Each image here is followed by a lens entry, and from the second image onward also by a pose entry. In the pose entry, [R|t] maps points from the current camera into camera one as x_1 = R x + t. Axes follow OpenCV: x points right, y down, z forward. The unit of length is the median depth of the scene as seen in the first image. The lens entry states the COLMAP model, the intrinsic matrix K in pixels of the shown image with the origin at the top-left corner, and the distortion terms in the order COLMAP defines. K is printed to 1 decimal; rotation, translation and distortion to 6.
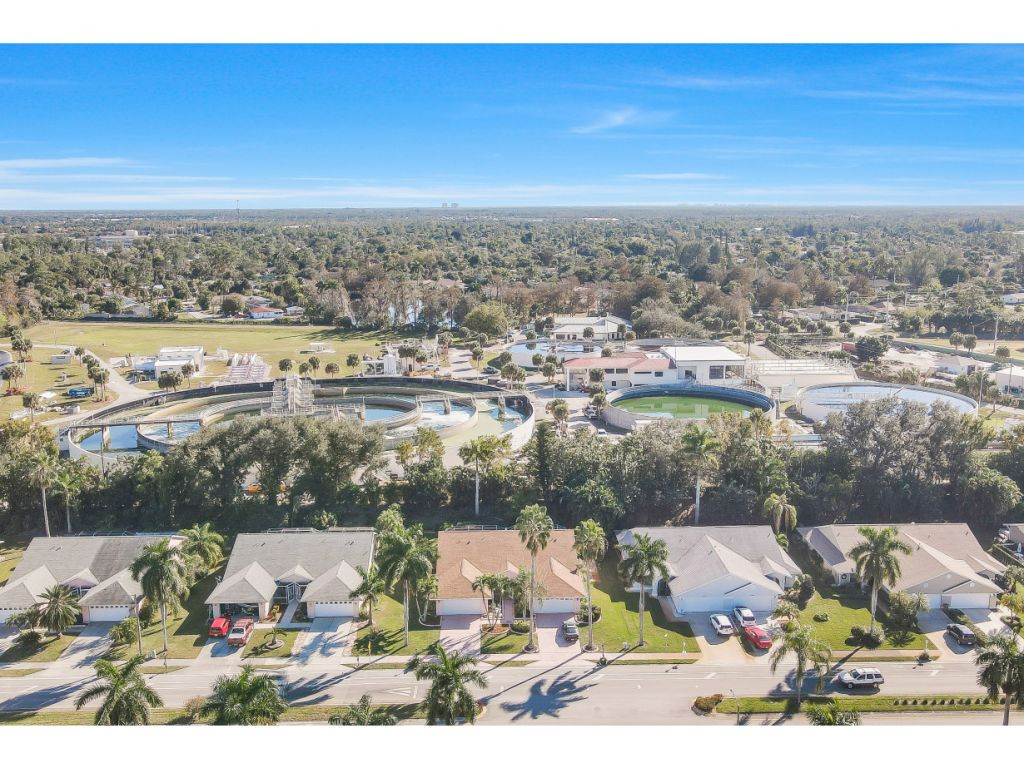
lens RADIAL K [[925.0, 0, 512.0], [0, 925.0, 384.0], [0, 0, 1]] dist [0.005142, 0.007037]
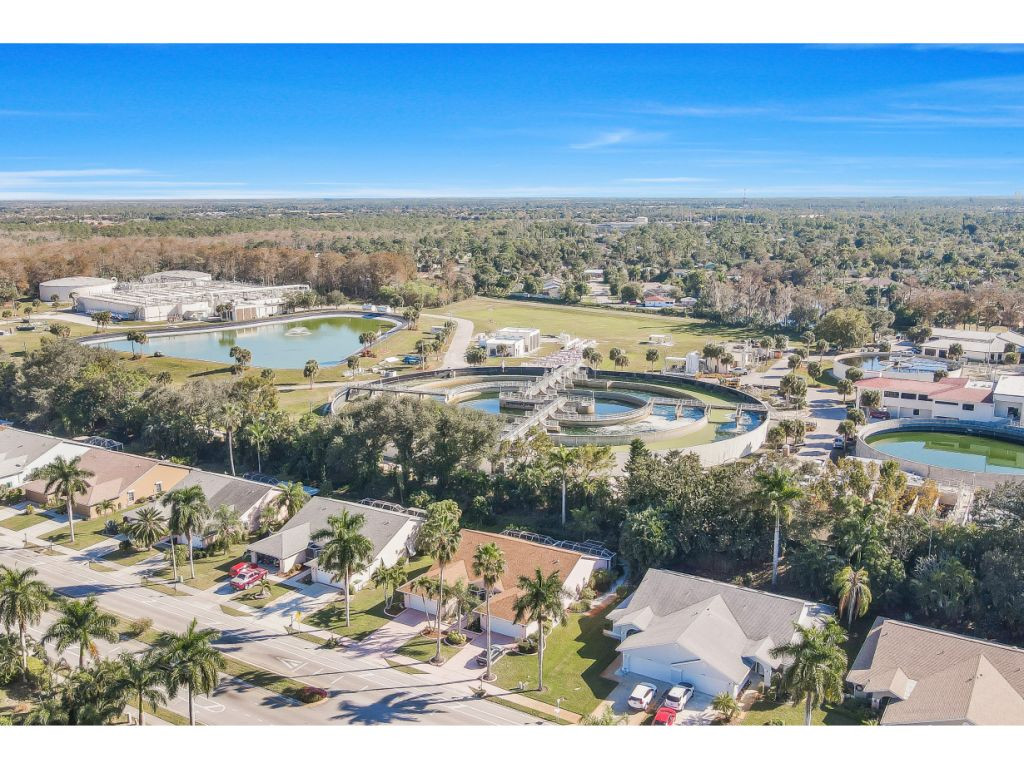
lens RADIAL K [[925.0, 0, 512.0], [0, 925.0, 384.0], [0, 0, 1]] dist [0.005142, 0.007037]
pose [[0.839193, 0.112542, -0.532061, 0.551113], [-0.105817, 0.993445, 0.043236, -0.052241], [0.533440, 0.020017, 0.845601, 0.203408]]
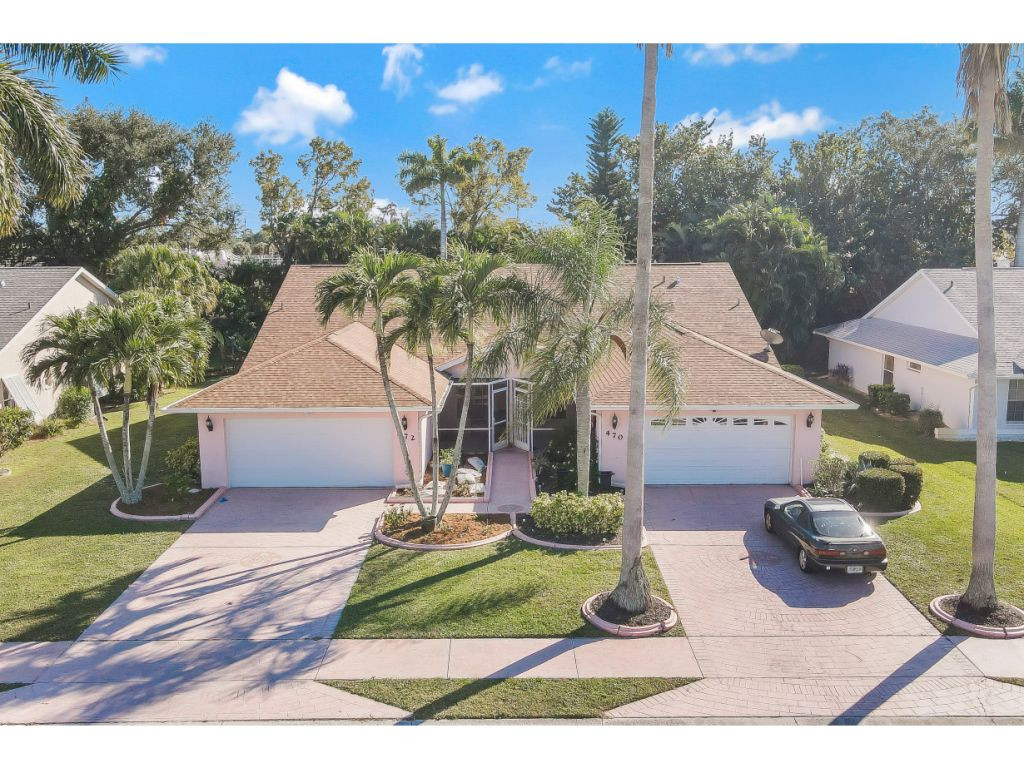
lens RADIAL K [[925.0, 0, 512.0], [0, 925.0, 384.0], [0, 0, 1]] dist [0.005142, 0.007037]
pose [[0.999685, 0.004529, -0.024698, 0.002150], [-0.005566, 0.999099, -0.042081, 0.241415], [0.024486, 0.042205, 0.998809, 0.795067]]
